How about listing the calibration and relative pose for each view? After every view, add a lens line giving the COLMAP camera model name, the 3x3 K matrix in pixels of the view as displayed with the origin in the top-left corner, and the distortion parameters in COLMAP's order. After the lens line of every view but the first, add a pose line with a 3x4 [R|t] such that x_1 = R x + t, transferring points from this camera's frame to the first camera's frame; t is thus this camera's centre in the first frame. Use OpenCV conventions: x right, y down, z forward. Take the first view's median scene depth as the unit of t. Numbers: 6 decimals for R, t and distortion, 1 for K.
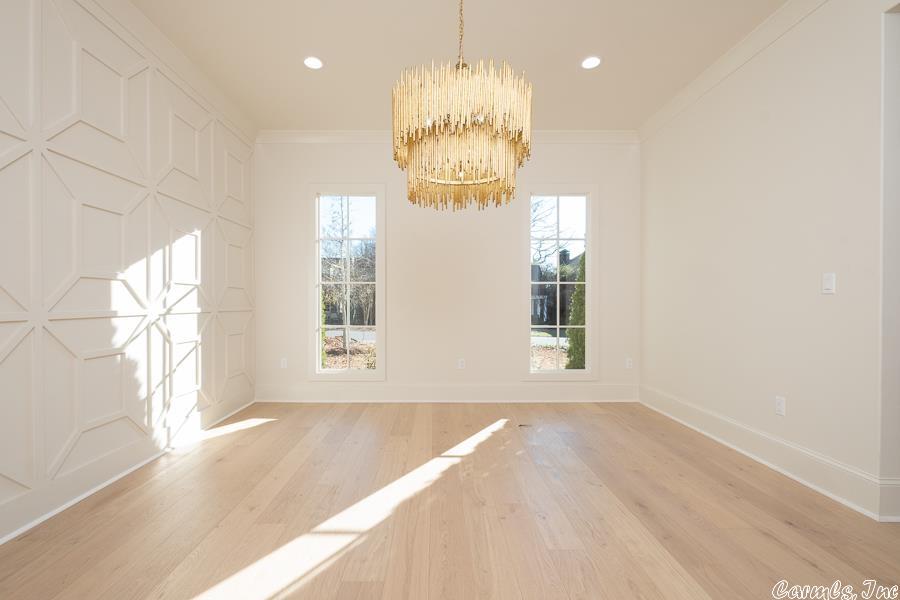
lens RADIAL K [[399.3, 0, 449.7], [0, 399.3, 301.9], [0, 0, 1]] dist [-0.000805, -0.000241]
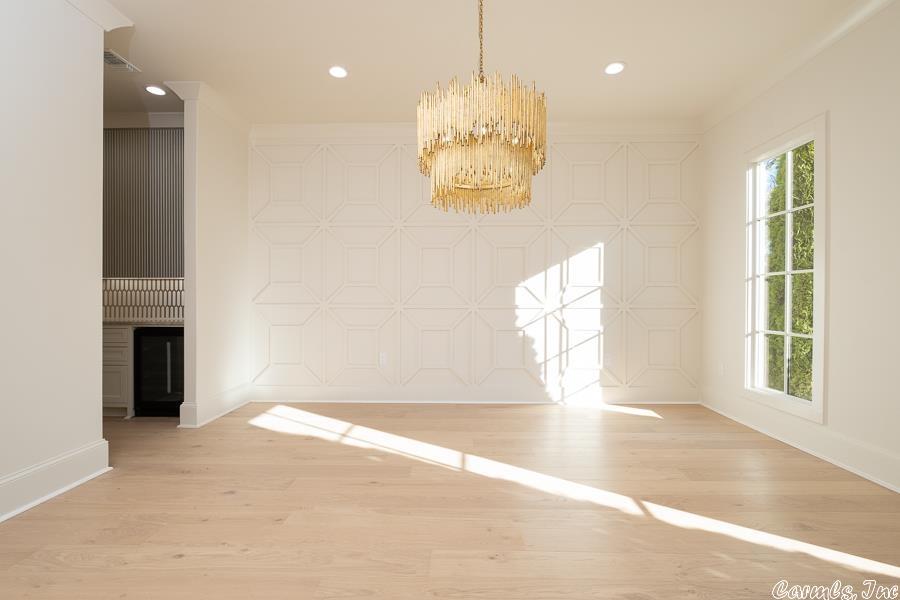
lens RADIAL K [[399.3, 0, 449.7], [0, 399.3, 301.9], [0, 0, 1]] dist [-0.000805, -0.000241]
pose [[-0.046023, 0.004199, -0.998932, 0.753146], [-0.000962, 0.999991, 0.004248, 0.002467], [0.998940, 0.001157, -0.046019, 0.670155]]
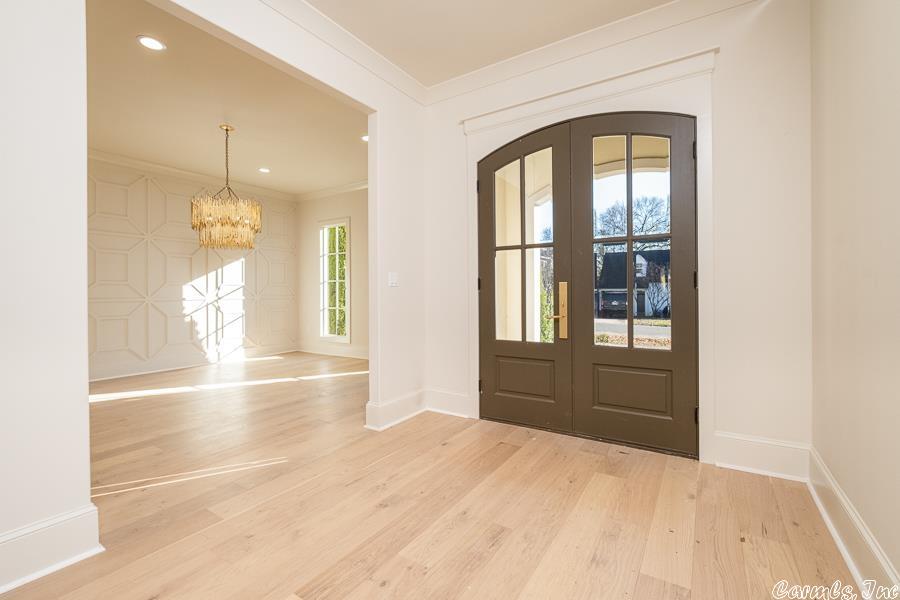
lens RADIAL K [[413.8, 0, 453.2], [0, 413.8, 287.0], [0, 0, 1]] dist [0.001241, 0.000046]
pose [[0.822663, -0.019293, -0.568201, 1.633197], [0.012684, 0.999798, -0.015584, 0.012813], [0.568387, 0.005613, 0.822742, -0.125568]]
